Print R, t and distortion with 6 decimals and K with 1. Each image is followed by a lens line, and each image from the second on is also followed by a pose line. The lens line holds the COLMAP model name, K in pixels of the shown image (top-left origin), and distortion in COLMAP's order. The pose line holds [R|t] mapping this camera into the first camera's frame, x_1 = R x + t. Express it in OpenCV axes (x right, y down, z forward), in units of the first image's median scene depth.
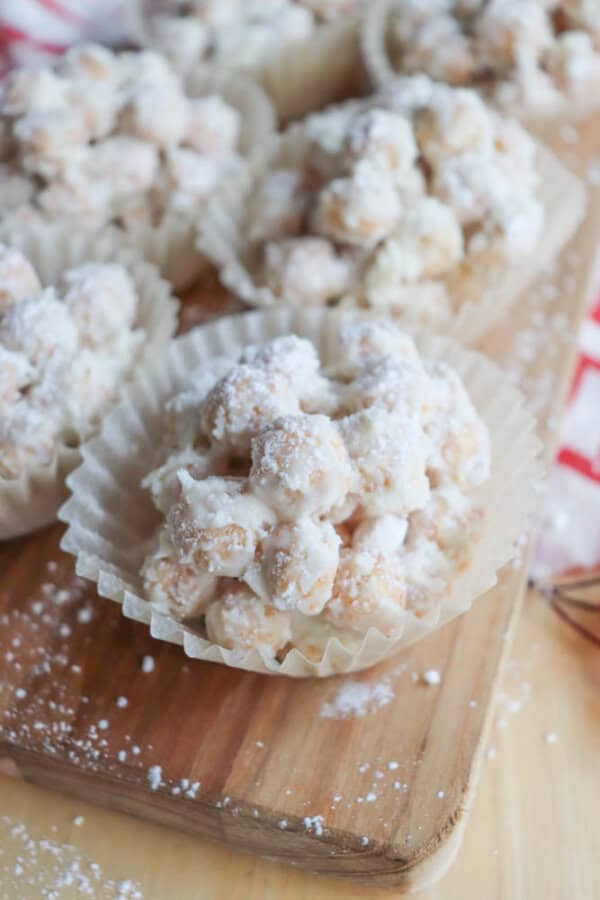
lens RADIAL K [[1110.8, 0, 300.0], [0, 1110.8, 450.0], [0, 0, 1]] dist [-0.122593, 0.281002]
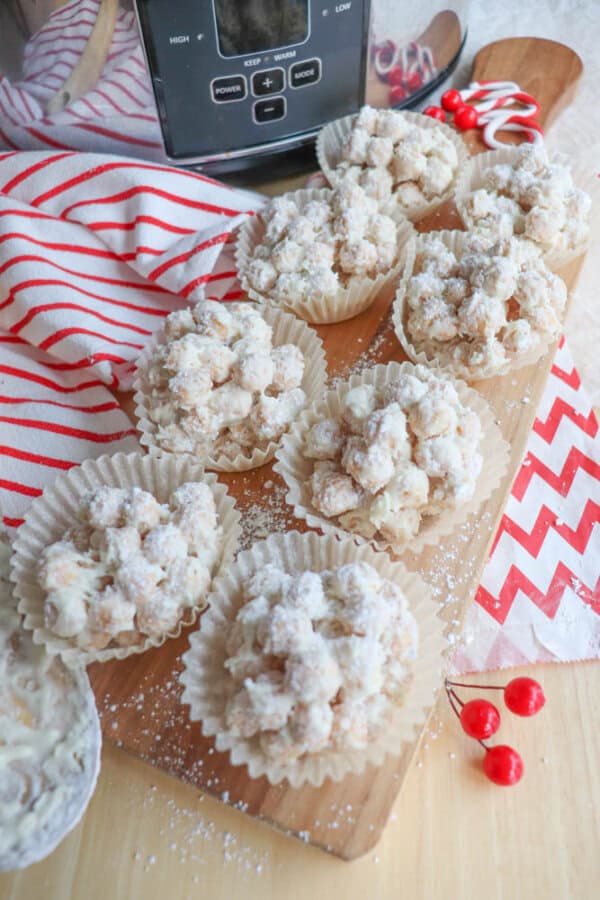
lens RADIAL K [[738.2, 0, 300.0], [0, 738.2, 450.0], [0, 0, 1]] dist [-0.200255, 0.154703]
pose [[0.993934, 0.091638, -0.060805, 0.016880], [-0.080725, 0.983398, 0.162516, -0.480662], [0.074689, -0.156622, 0.984831, -0.109399]]
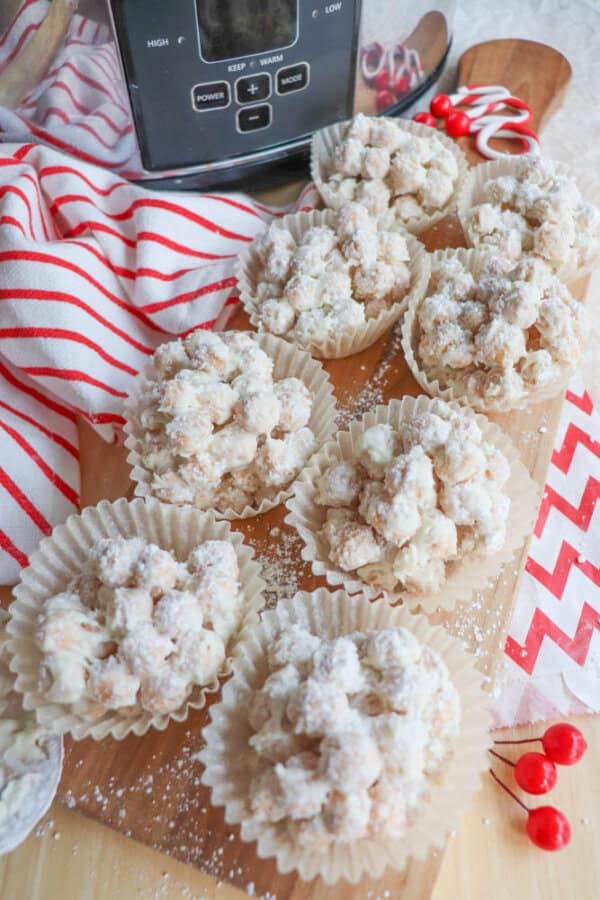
lens RADIAL K [[738.2, 0, 300.0], [0, 738.2, 450.0], [0, 0, 1]] dist [-0.200255, 0.154703]
pose [[0.997909, 0.064415, -0.005315, -0.086592], [-0.062711, 0.984849, 0.161678, -0.538735], [0.015649, -0.161006, 0.986829, 0.018935]]
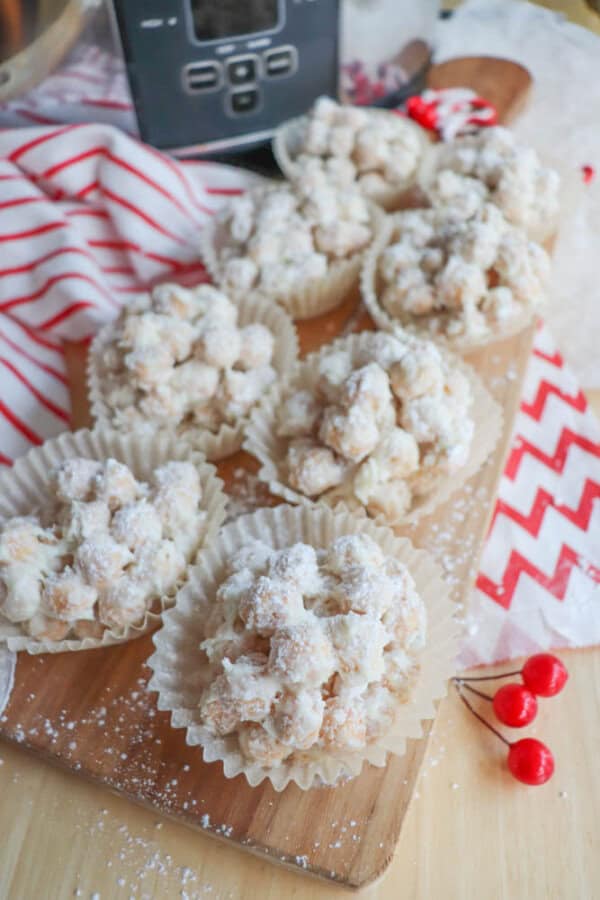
lens RADIAL K [[727.7, 0, 300.0], [0, 727.7, 450.0], [0, 0, 1]] dist [-0.194163, 0.144292]
pose [[0.999004, 0.037653, -0.023951, 0.010295], [-0.036036, 0.997255, 0.064683, -0.298313], [0.026321, -0.063755, 0.997618, 0.018441]]
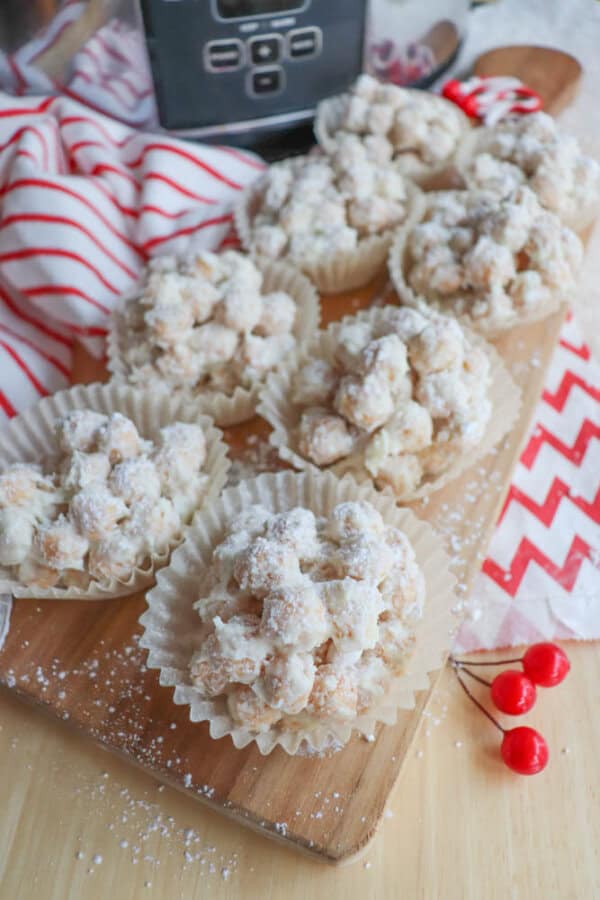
lens RADIAL K [[727.7, 0, 300.0], [0, 727.7, 450.0], [0, 0, 1]] dist [-0.194163, 0.144292]
pose [[0.992325, 0.107882, -0.060440, 0.037342], [-0.103239, 0.991803, 0.075293, -0.255702], [0.068067, -0.068475, 0.995328, 0.030049]]
